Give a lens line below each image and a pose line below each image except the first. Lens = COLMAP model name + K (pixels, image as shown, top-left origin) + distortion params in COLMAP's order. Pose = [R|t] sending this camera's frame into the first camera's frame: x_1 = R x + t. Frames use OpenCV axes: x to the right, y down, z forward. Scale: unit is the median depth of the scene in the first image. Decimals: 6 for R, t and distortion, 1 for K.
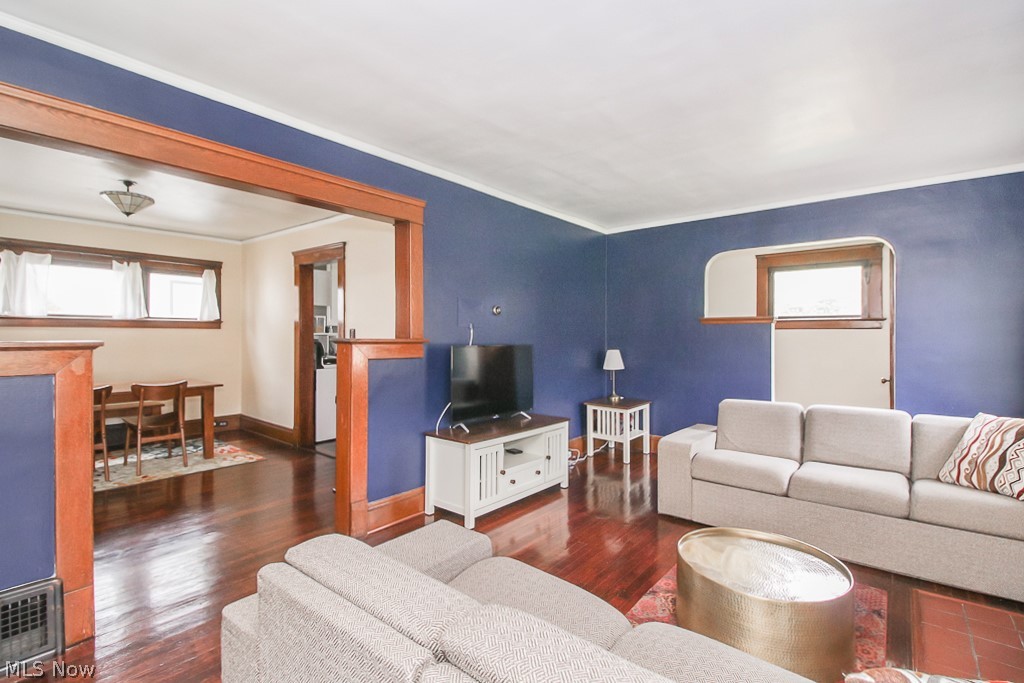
lens RADIAL K [[472.6, 0, 513.9], [0, 472.6, 335.9], [0, 0, 1]] dist [0.023570, -0.009525]
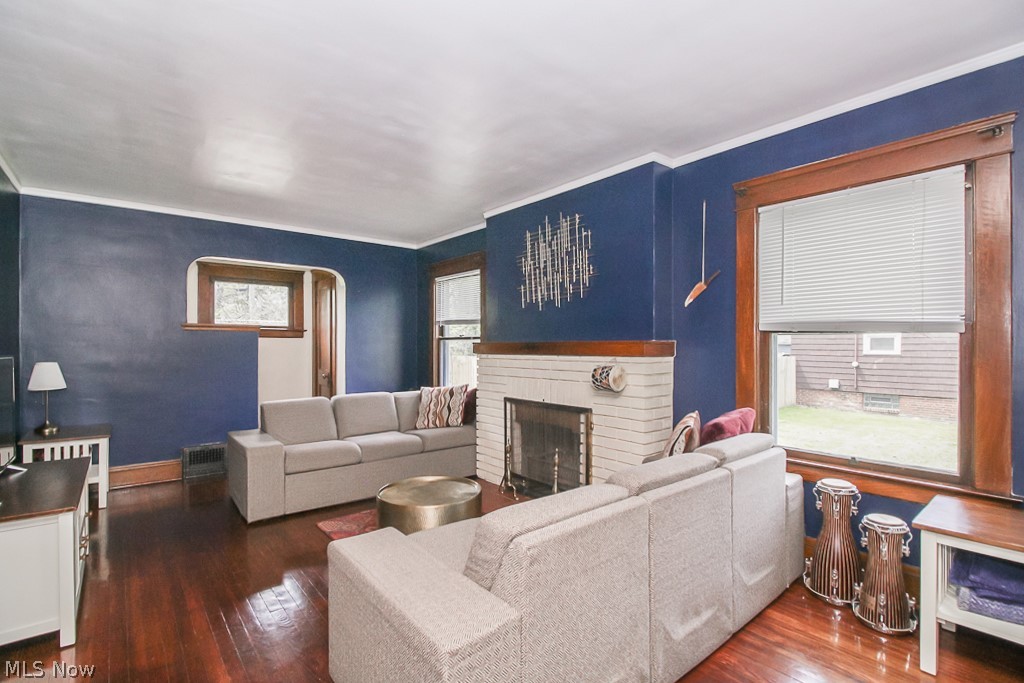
lens RADIAL K [[472.6, 0, 515.1], [0, 472.6, 347.2], [0, 0, 1]] dist [0.023570, -0.009525]
pose [[0.207409, -0.003936, 0.978246, -0.539172], [0.000461, 0.999992, 0.003926, 0.006735], [-0.978254, -0.000364, 0.207409, 0.256846]]
